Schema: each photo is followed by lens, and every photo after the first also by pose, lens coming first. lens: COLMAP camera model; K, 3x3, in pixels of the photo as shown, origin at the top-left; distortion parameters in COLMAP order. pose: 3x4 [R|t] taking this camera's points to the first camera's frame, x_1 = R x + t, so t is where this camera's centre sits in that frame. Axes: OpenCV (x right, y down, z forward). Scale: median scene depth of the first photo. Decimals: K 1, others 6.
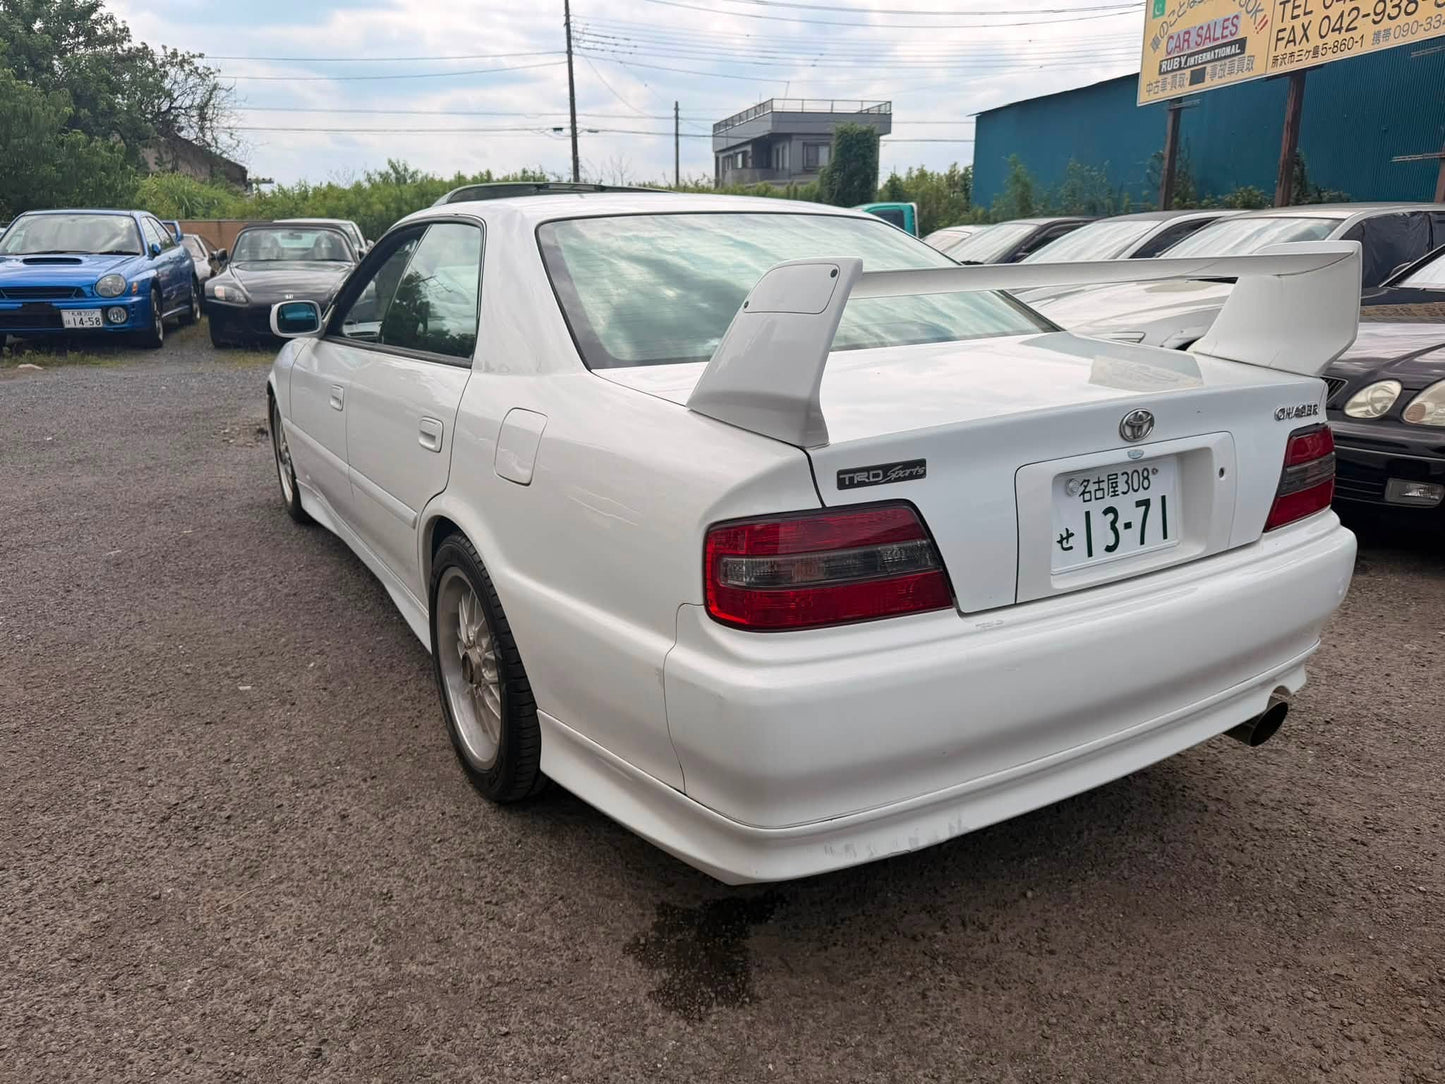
lens RADIAL K [[1032.8, 0, 728.5], [0, 1032.8, 534.7], [0, 0, 1]] dist [-0.000345, -0.004133]
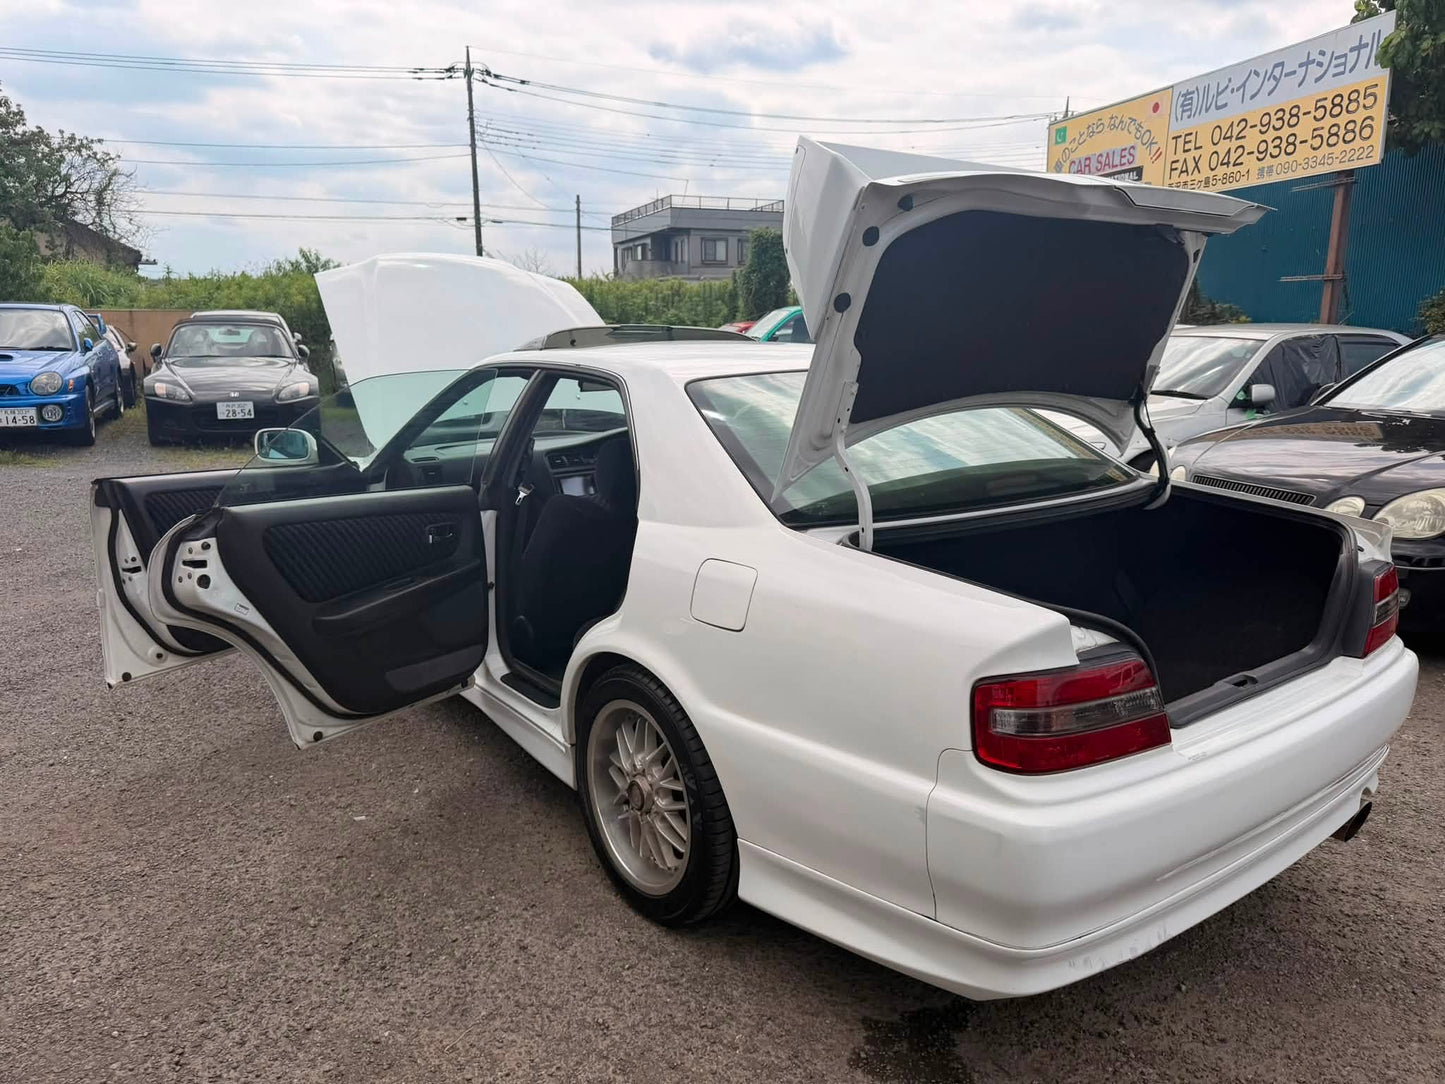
lens RADIAL K [[1024.0, 0, 720.7], [0, 1024.0, 550.2], [0, 0, 1]] dist [0.011587, -0.021378]
pose [[0.993937, -0.012684, 0.109217, -0.281278], [0.019076, 0.998153, -0.057677, -0.061994], [-0.108284, 0.059411, 0.992343, -0.067232]]
